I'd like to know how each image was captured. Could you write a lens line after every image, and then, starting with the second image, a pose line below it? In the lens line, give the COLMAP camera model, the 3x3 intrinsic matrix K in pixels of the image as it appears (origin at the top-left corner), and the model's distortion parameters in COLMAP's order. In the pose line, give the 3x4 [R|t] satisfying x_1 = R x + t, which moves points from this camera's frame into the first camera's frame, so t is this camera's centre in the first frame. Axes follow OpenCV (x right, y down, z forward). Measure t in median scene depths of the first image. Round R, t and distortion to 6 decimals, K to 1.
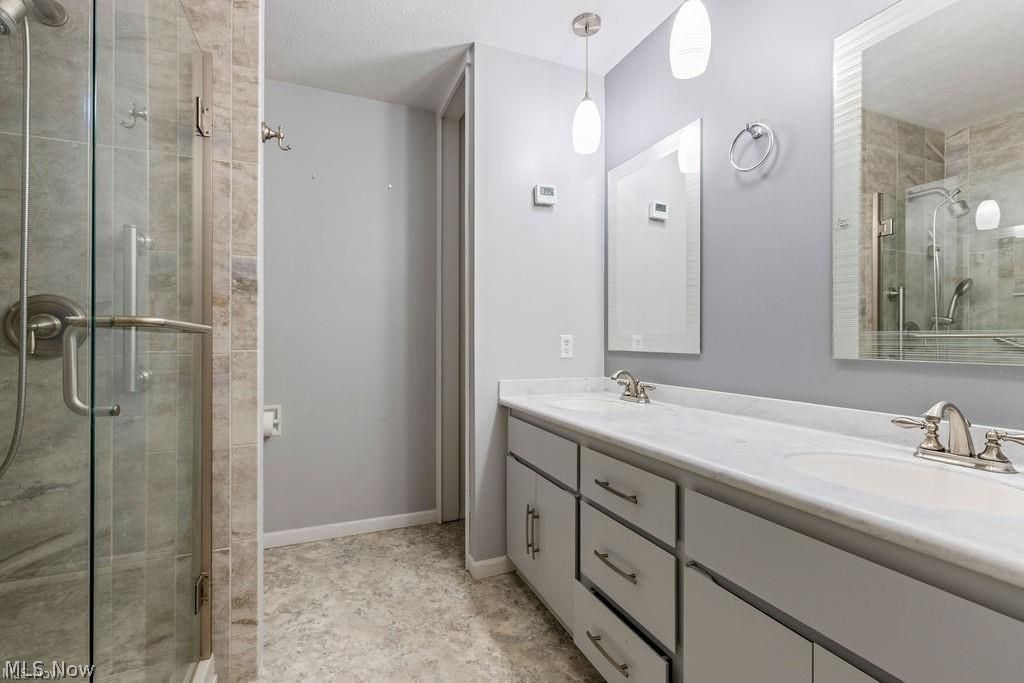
lens RADIAL K [[458.5, 0, 512.2], [0, 458.5, 341.1], [0, 0, 1]] dist [0.005765, -0.000779]
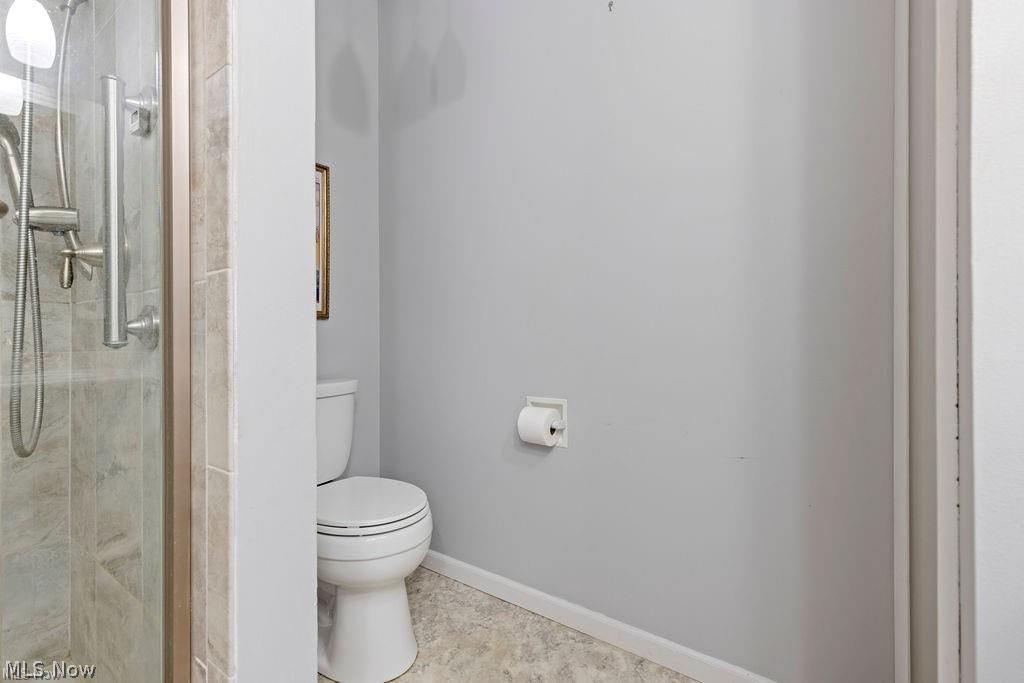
lens RADIAL K [[458.5, 0, 513.3], [0, 458.5, 339.5], [0, 0, 1]] dist [0.005765, -0.000779]
pose [[0.513881, 0.001785, -0.857860, -0.007455], [0.001859, 0.999993, 0.003194, 0.056182], [0.857859, -0.003236, 0.513874, 0.622001]]
